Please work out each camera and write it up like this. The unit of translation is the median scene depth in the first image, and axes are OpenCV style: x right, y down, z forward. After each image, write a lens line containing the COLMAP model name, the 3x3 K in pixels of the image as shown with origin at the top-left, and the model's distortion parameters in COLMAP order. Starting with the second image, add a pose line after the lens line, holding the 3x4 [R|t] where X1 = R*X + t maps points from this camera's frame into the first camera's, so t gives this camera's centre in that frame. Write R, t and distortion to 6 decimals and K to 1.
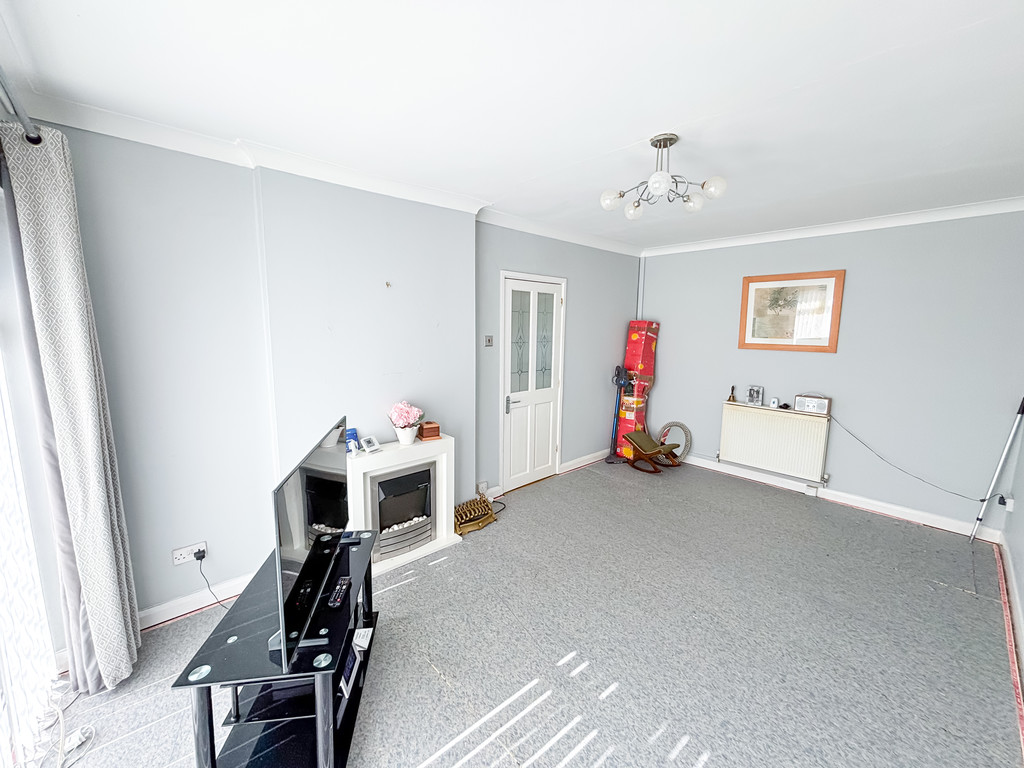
lens RADIAL K [[408.4, 0, 513.2], [0, 408.4, 381.4], [0, 0, 1]] dist [-0.001795, 0.000086]
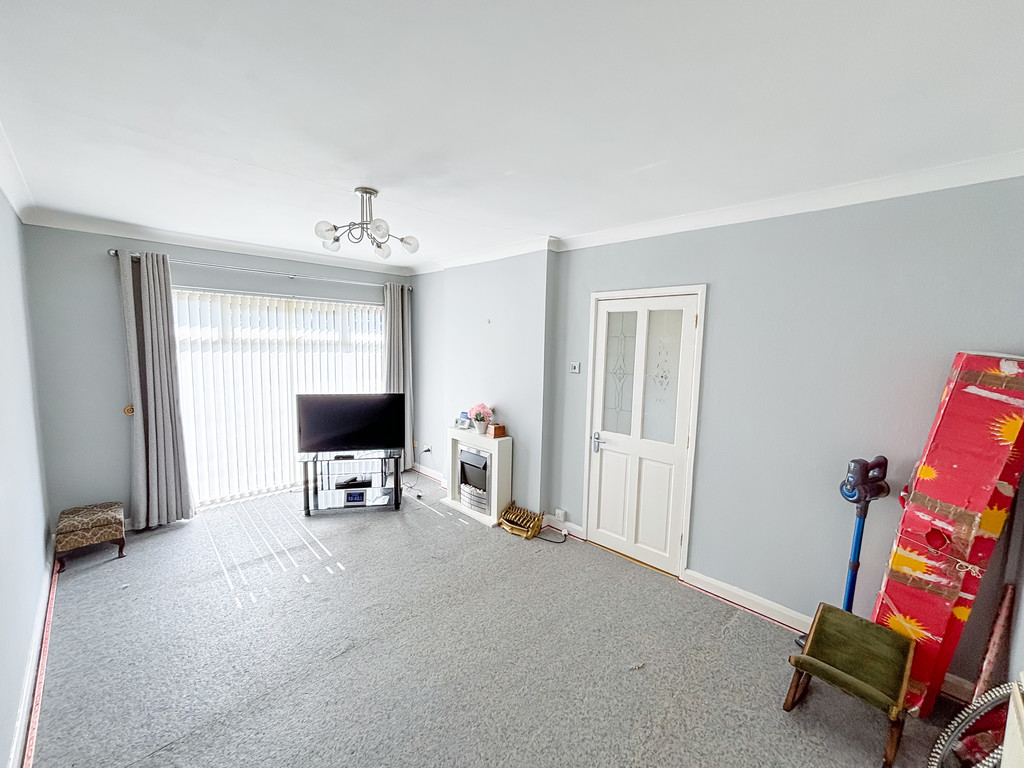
lens RADIAL K [[408.4, 0, 513.2], [0, 408.4, 381.4], [0, 0, 1]] dist [-0.001795, 0.000086]
pose [[0.053629, 0.088529, -0.994629, 0.831717], [-0.160138, 0.983933, 0.078942, -0.110894], [0.985637, 0.155044, 0.066944, 0.736267]]
